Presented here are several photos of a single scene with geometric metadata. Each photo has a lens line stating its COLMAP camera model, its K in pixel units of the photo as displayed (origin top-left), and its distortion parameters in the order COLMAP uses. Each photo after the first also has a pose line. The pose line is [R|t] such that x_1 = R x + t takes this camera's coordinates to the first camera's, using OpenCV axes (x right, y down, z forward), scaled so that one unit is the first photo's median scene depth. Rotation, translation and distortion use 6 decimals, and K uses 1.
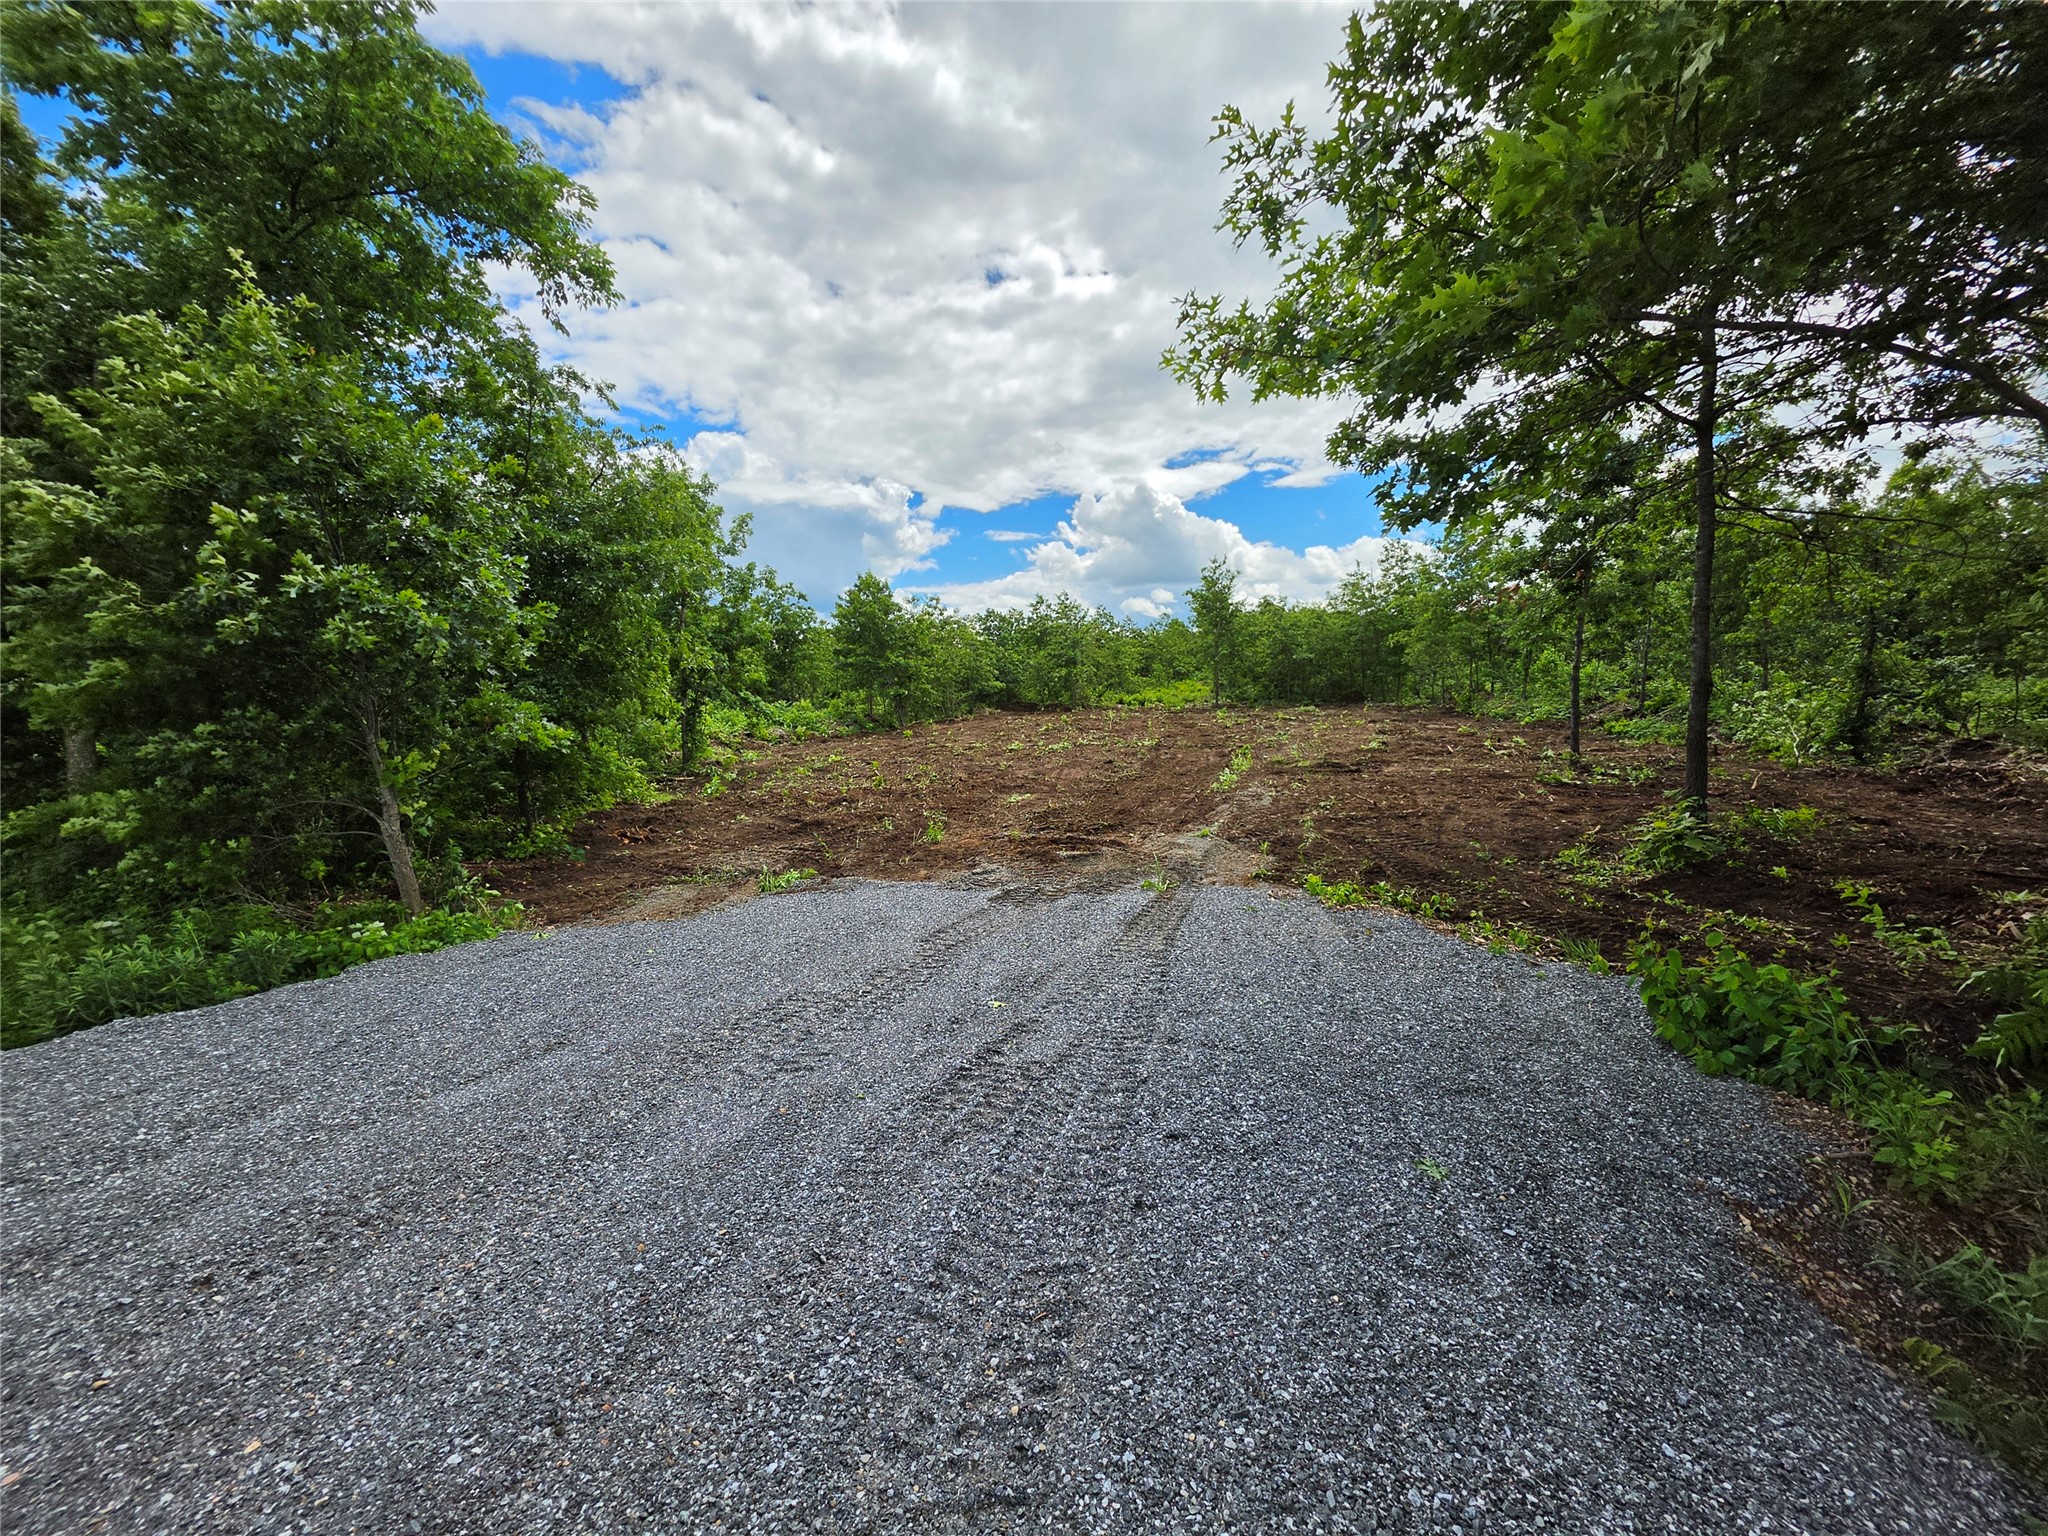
lens RADIAL K [[803.0, 0, 1029.7], [0, 803.0, 758.9], [0, 0, 1]] dist [-0.016757, 0.003188]
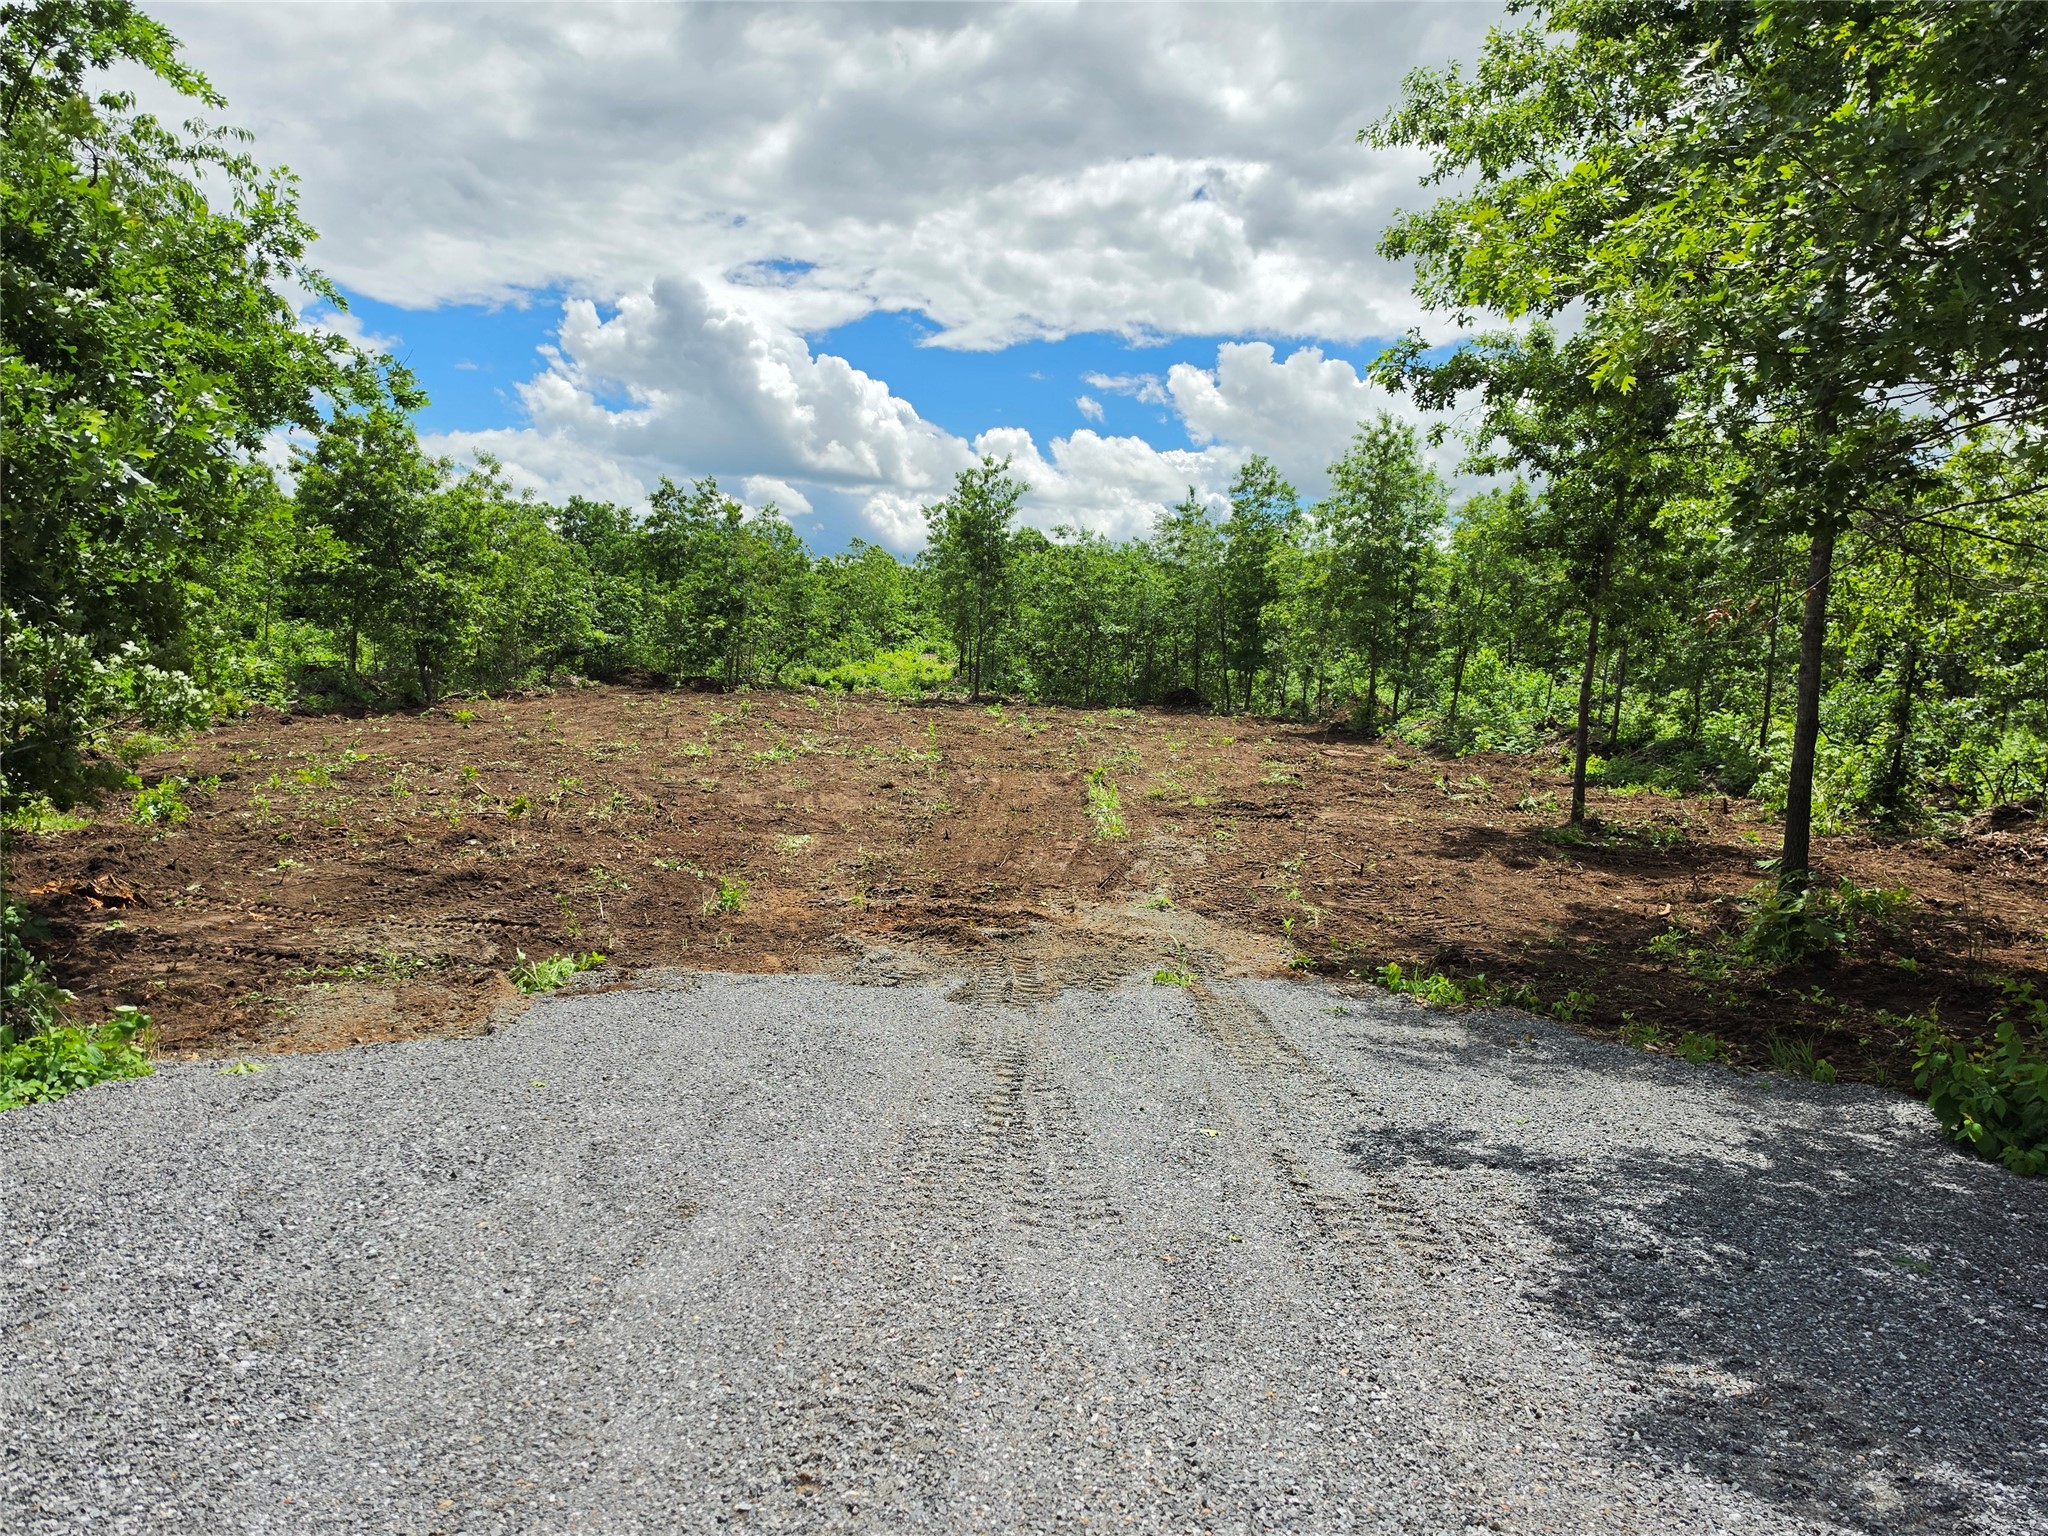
lens RADIAL K [[1377.0, 0, 1027.0], [0, 1377.0, 767.9], [0, 0, 1]] dist [0.010581, -0.000856]
pose [[0.950800, 0.047406, 0.306156, -0.052231], [-0.045100, 0.998876, -0.014604, 0.000285], [-0.306504, 0.000078, 0.951869, -0.011082]]
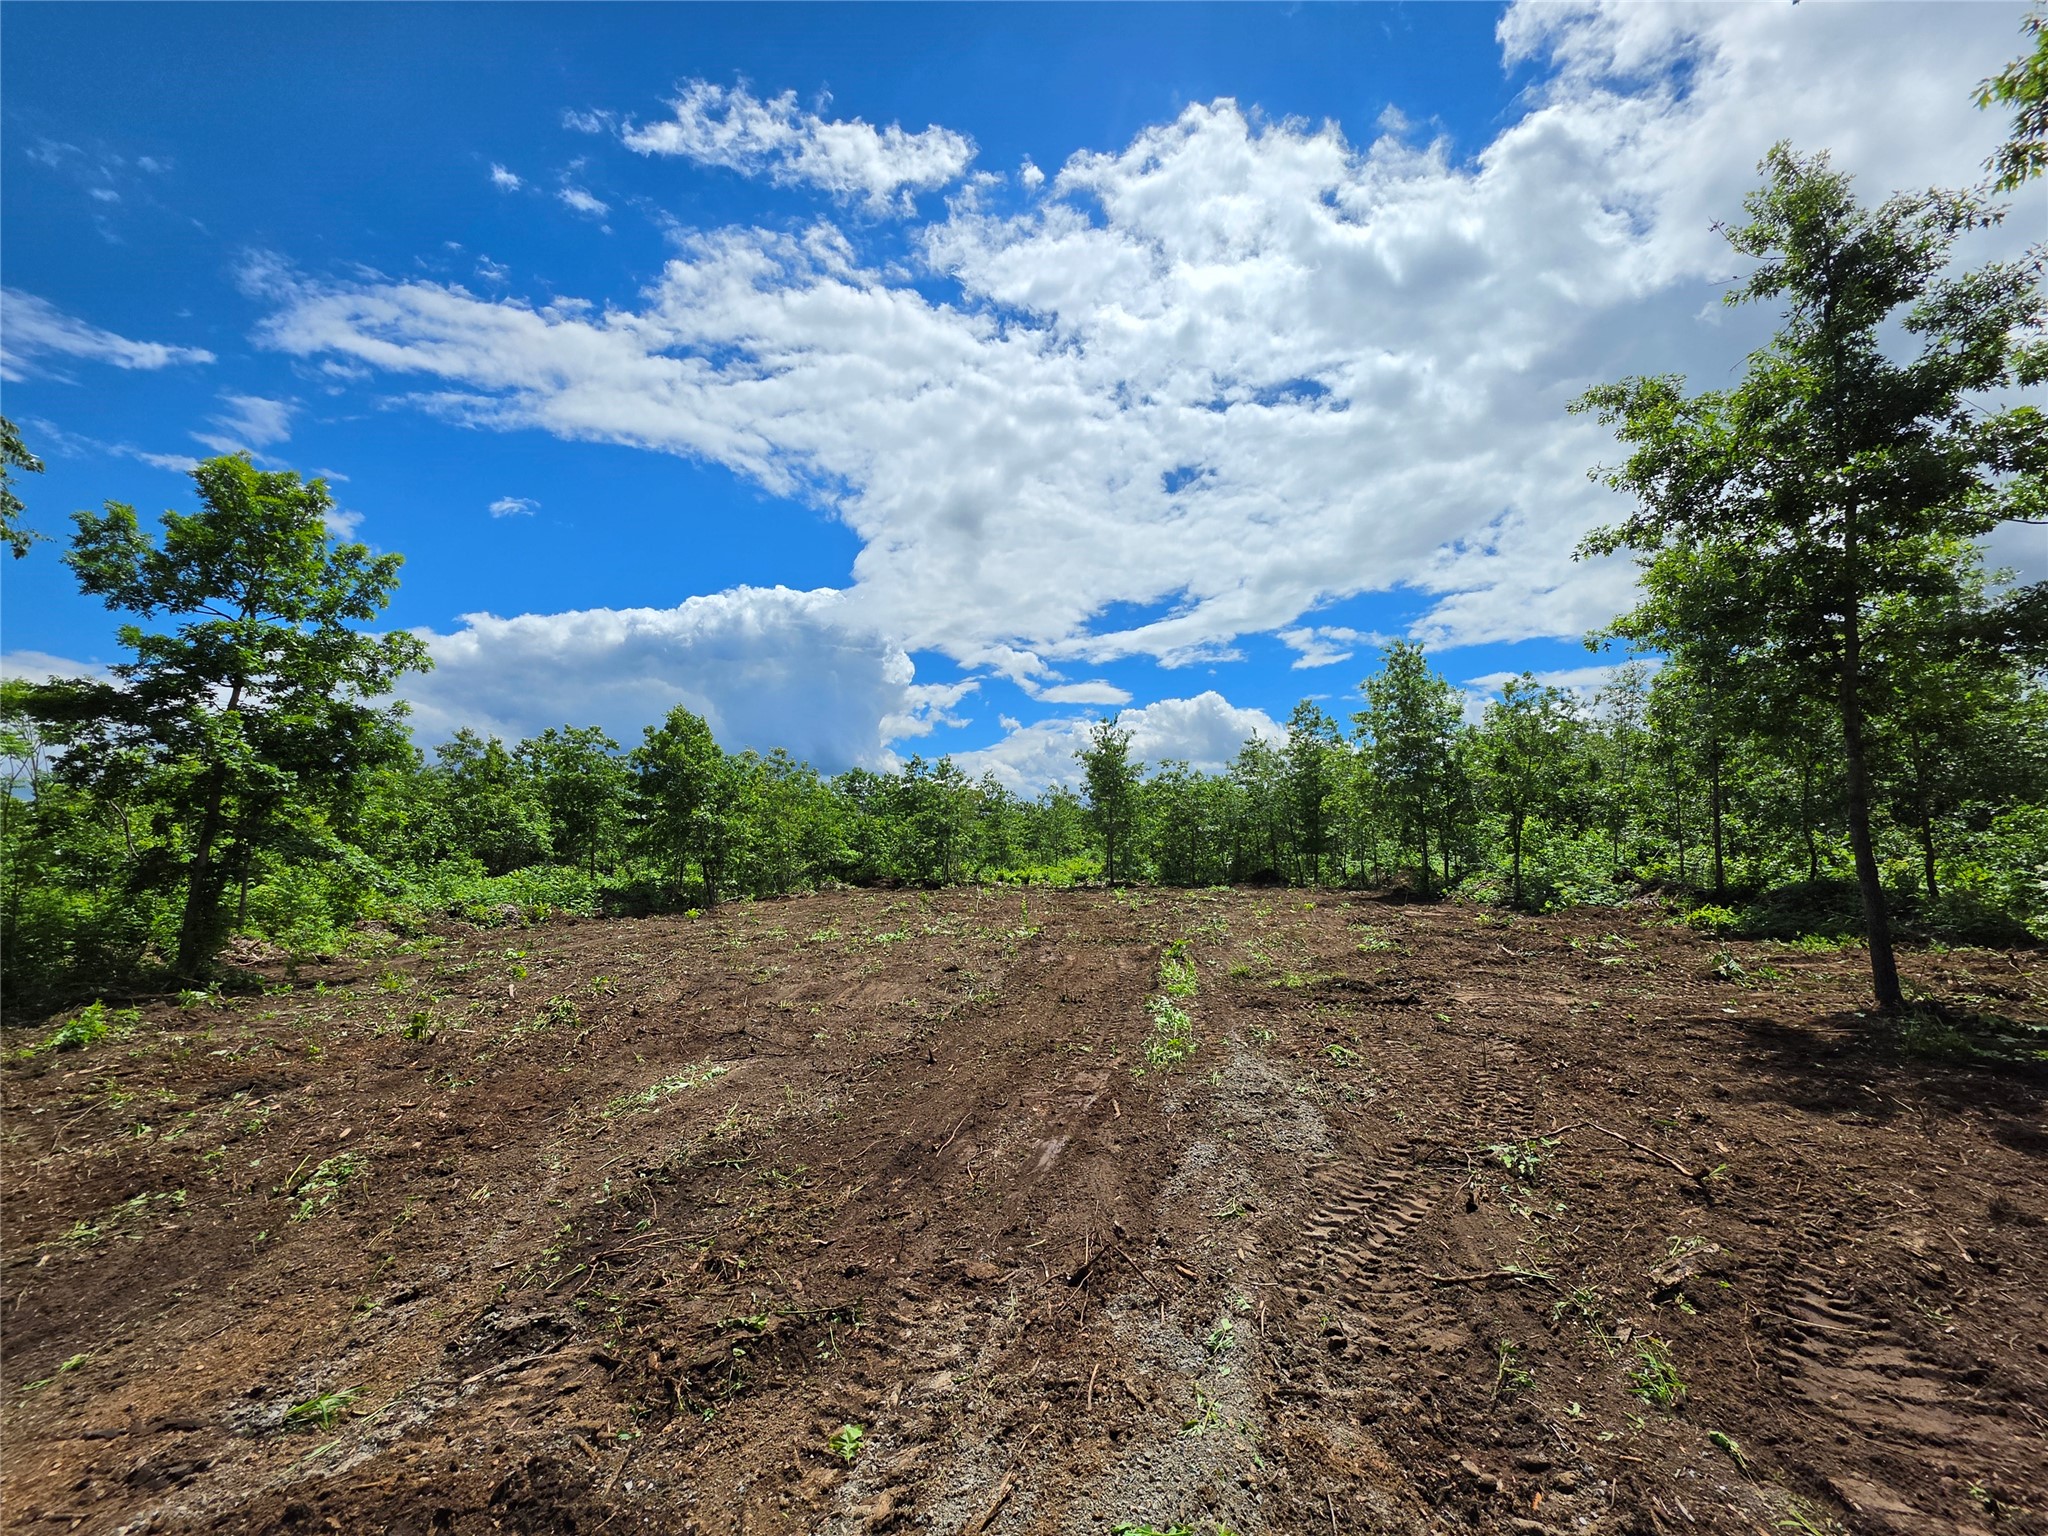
lens RADIAL K [[803.0, 0, 1017.7], [0, 803.0, 753.4], [0, 0, 1]] dist [-0.016757, 0.003188]
pose [[0.992509, 0.036961, 0.116451, 0.032317], [-0.009483, 0.973573, -0.228179, -0.007358], [-0.121807, 0.225365, 0.966630, 0.173482]]
